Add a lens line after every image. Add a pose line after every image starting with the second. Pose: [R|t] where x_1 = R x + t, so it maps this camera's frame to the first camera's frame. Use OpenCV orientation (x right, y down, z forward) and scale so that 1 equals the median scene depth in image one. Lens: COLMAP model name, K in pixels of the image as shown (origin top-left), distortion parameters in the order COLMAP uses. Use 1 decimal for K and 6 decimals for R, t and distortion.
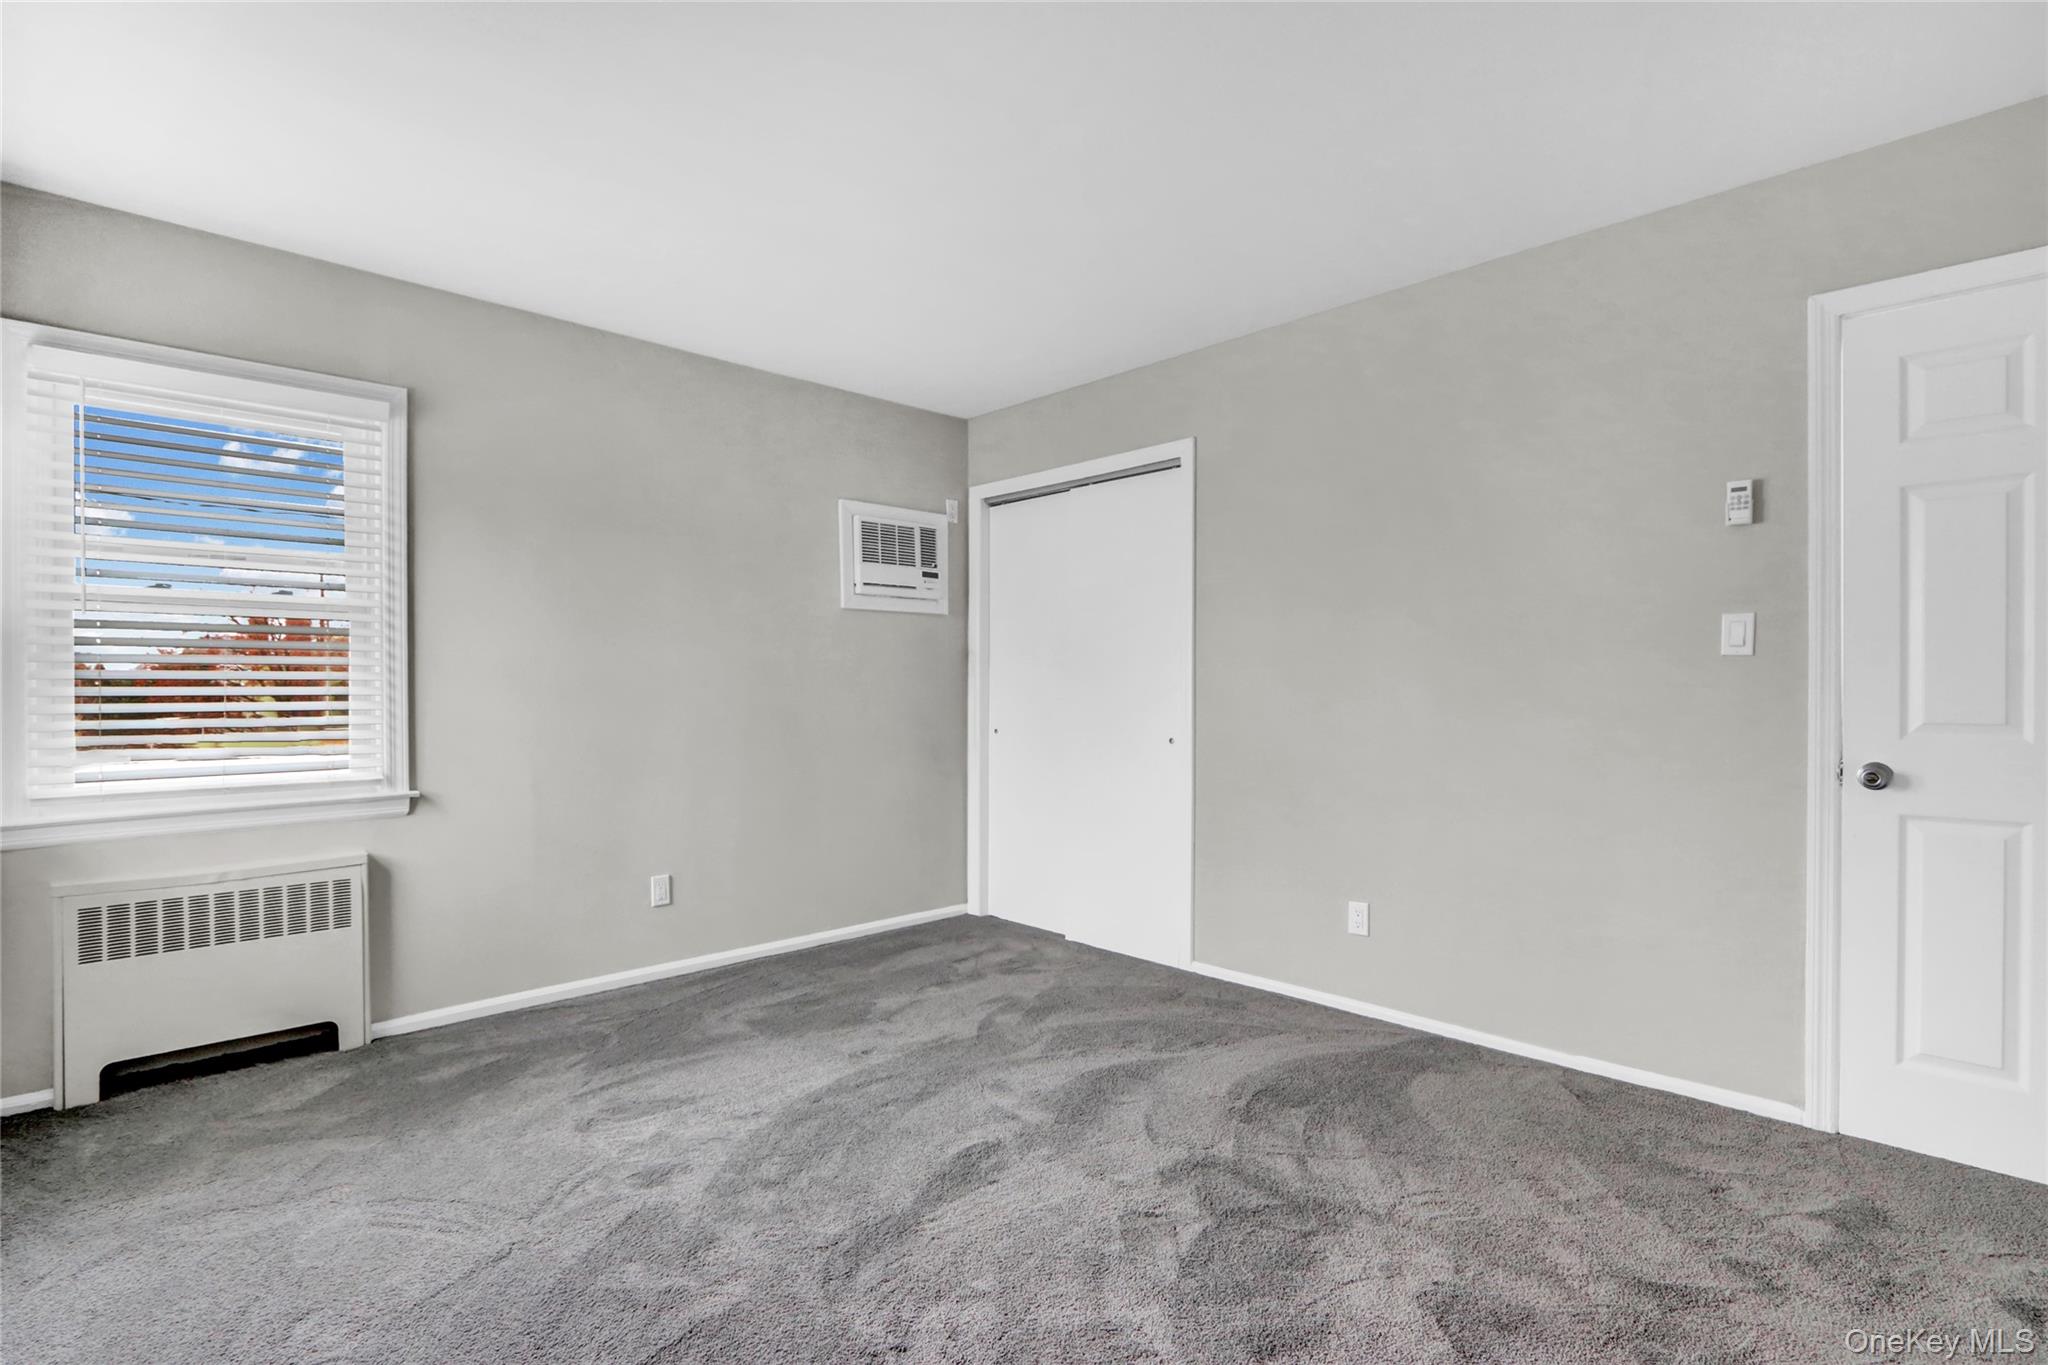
lens RADIAL K [[956.7, 0, 1005.1], [0, 956.7, 694.8], [0, 0, 1]] dist [-0.013874, 0.000704]
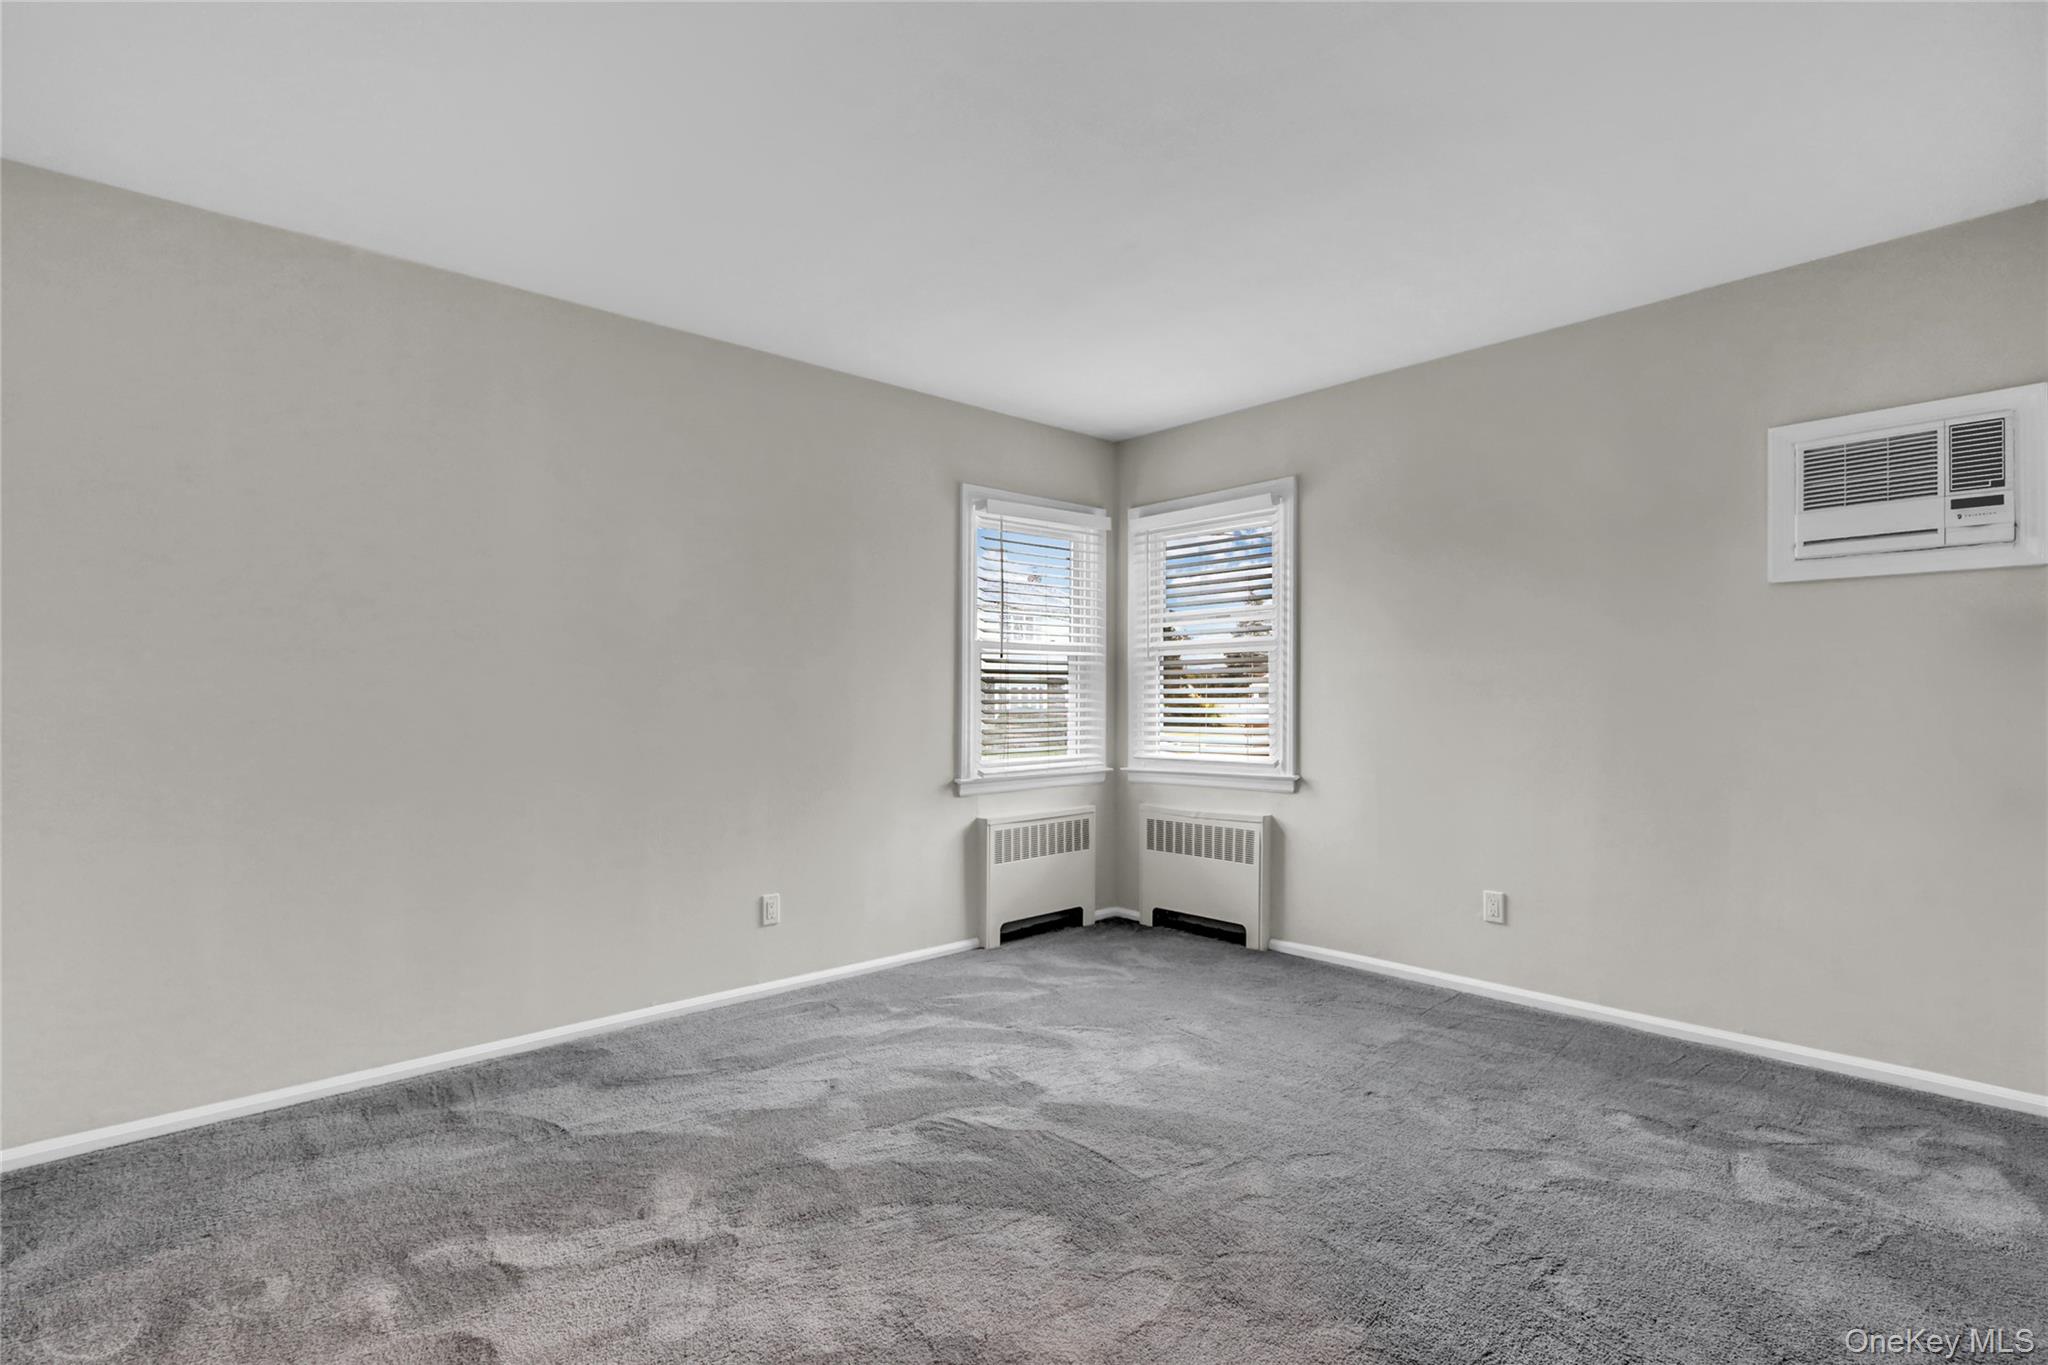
lens RADIAL K [[956.7, 0, 1005.1], [0, 956.7, 694.8], [0, 0, 1]] dist [-0.013874, 0.000704]
pose [[-0.016783, -0.003909, -0.999852, 0.737552], [-0.004820, 0.999981, -0.003829, -0.005134], [0.999848, 0.004755, -0.016802, 0.622102]]
